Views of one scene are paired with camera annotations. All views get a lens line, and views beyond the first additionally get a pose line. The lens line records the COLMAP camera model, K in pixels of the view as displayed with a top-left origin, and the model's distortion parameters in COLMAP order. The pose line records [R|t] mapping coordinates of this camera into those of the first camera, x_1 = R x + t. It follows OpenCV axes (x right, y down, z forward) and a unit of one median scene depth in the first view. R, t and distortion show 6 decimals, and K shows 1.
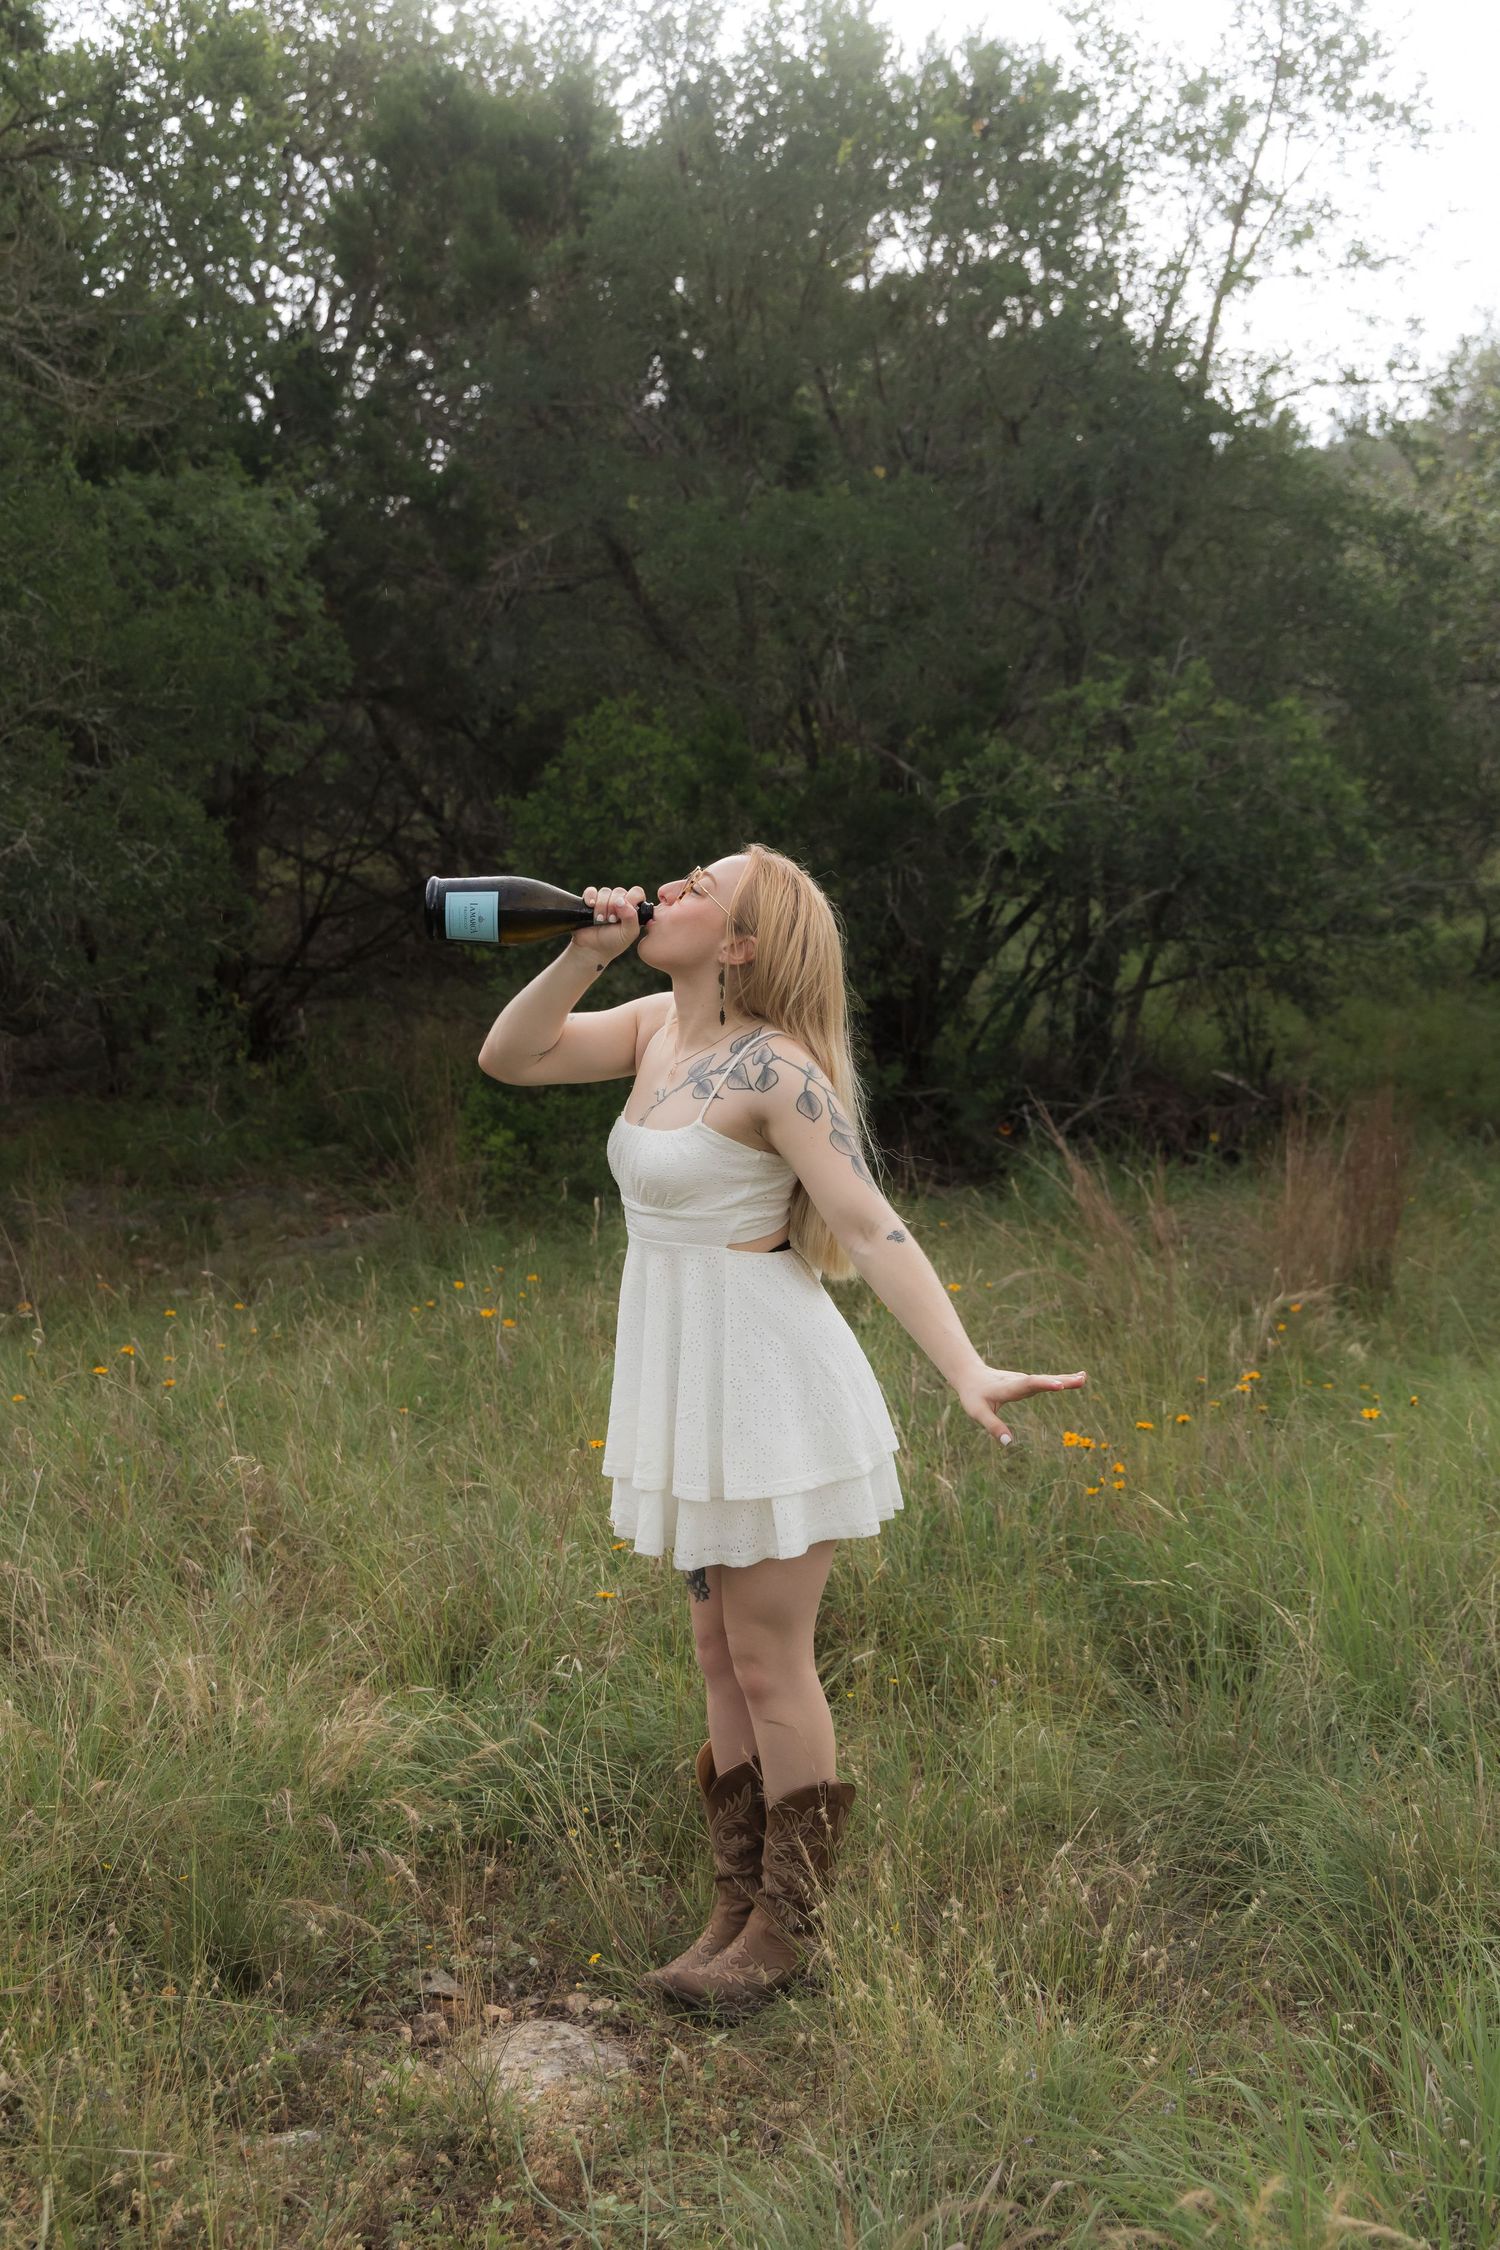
lens RADIAL K [[2921.2, 0, 749.2], [0, 2921.2, 1129.7], [0, 0, 1]] dist [-0.001563, 0.000000]
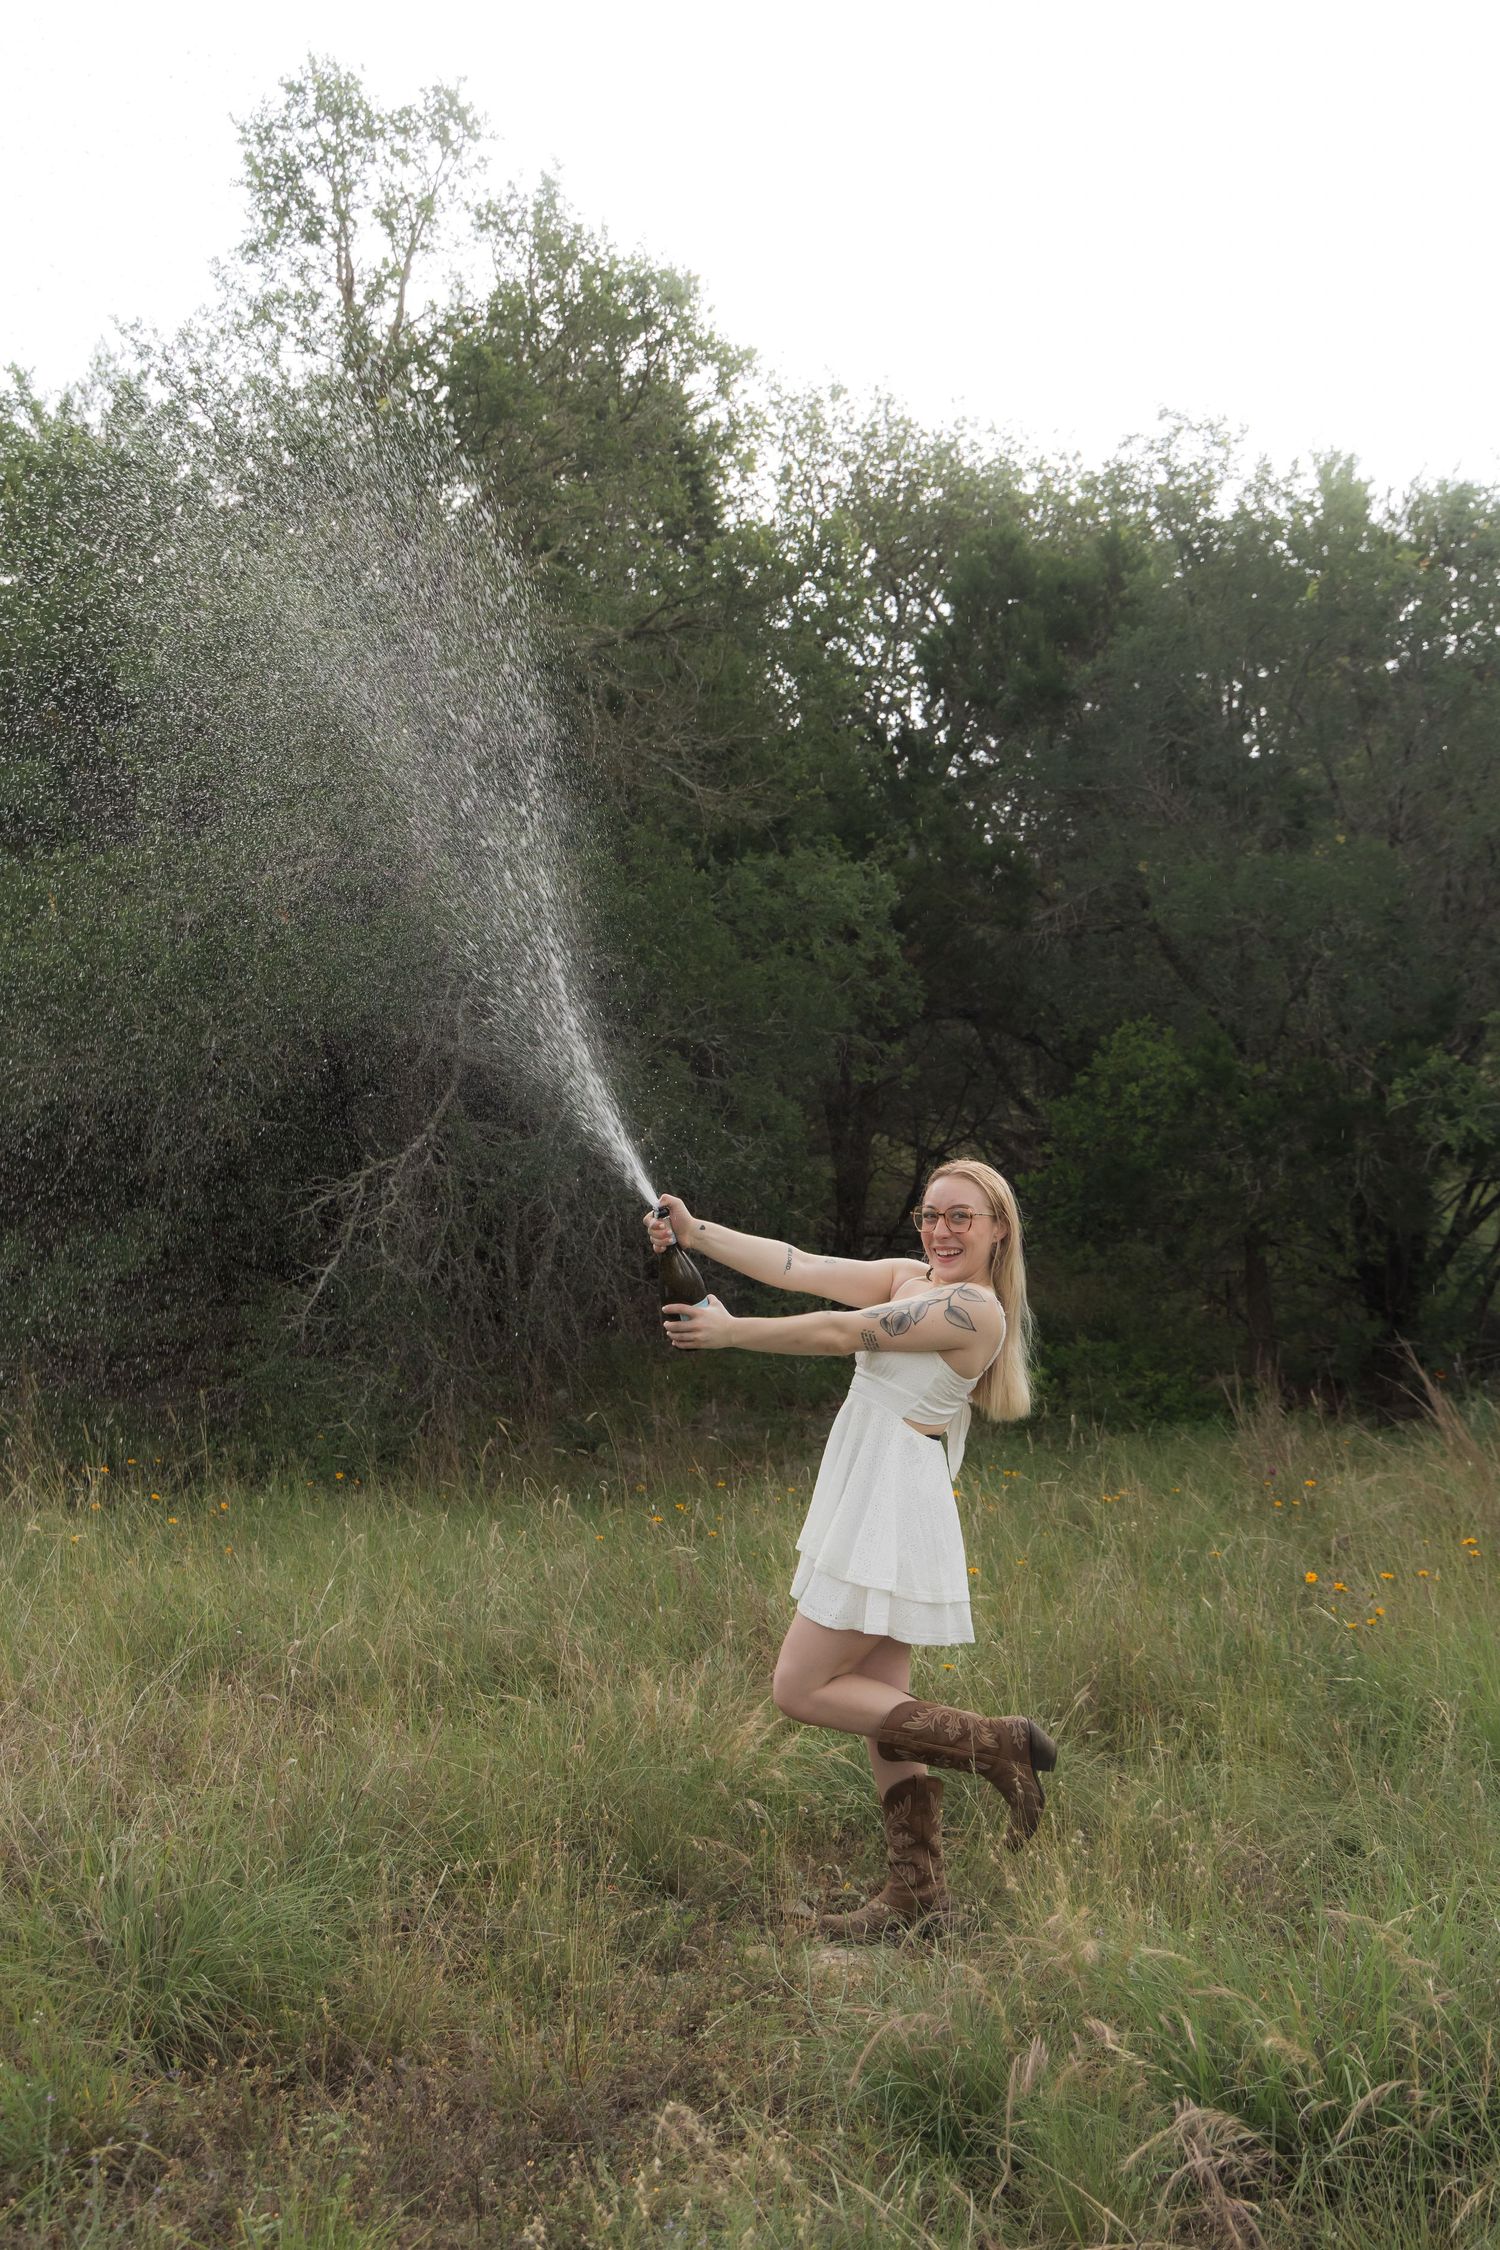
lens RADIAL K [[2541.5, 0, 751.2], [0, 2541.5, 1123.5], [0, 0, 1]] dist [-0.007494, 0.000000]
pose [[0.972715, 0.000424, -0.232004, 0.049817], [-0.023878, 0.994871, -0.098292, 0.006780], [0.230772, 0.101150, 0.967736, -0.086715]]
